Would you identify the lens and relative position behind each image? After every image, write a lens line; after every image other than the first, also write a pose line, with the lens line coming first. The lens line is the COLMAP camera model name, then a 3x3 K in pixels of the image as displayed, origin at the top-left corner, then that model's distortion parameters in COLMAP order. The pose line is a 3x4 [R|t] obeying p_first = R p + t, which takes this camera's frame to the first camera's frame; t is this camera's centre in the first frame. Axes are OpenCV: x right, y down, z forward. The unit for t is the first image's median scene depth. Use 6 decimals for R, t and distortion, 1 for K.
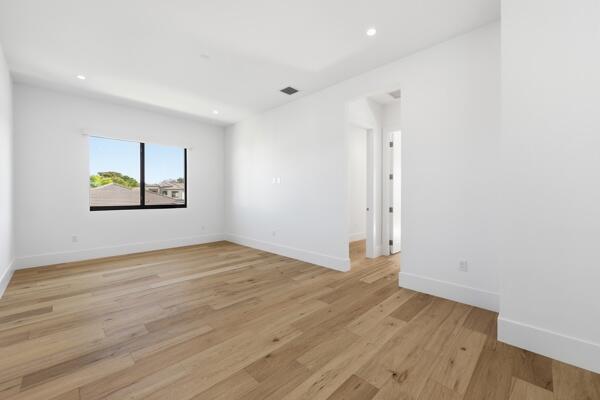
lens RADIAL K [[243.3, 0, 299.0], [0, 243.3, 195.7], [0, 0, 1]] dist [-0.000587, -0.000710]
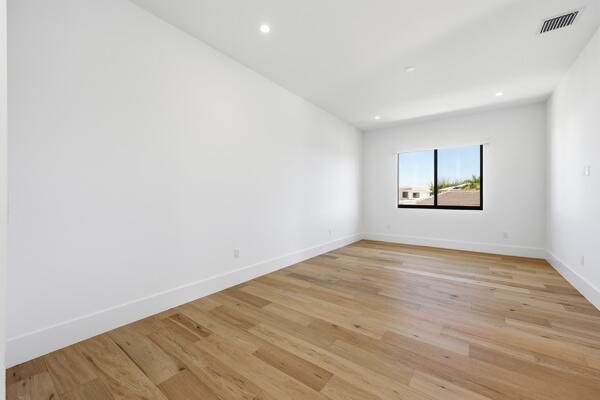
lens RADIAL K [[243.3, 0, 299.2], [0, 243.3, 197.4], [0, 0, 1]] dist [-0.000587, -0.000710]
pose [[0.137609, 0.002210, -0.990484, 0.638667], [-0.000644, 0.999997, 0.002142, 0.001818], [0.990486, 0.000343, 0.137610, 0.385194]]
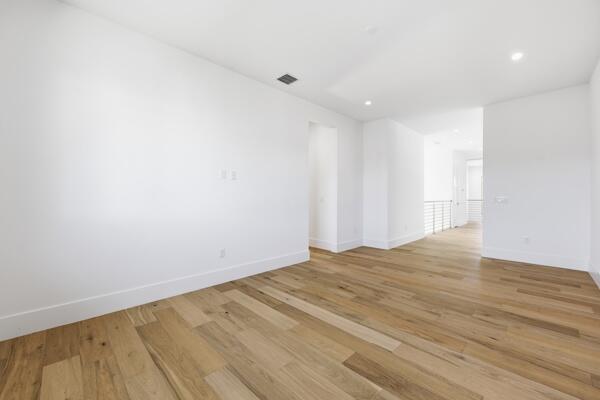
lens RADIAL K [[243.3, 0, 299.9], [0, 243.3, 197.7], [0, 0, 1]] dist [-0.000587, -0.000710]
pose [[0.009099, -0.002981, 0.999954, -1.271547], [0.000060, 0.999996, 0.002981, -0.000833], [-0.999959, 0.000033, 0.009099, 1.293227]]
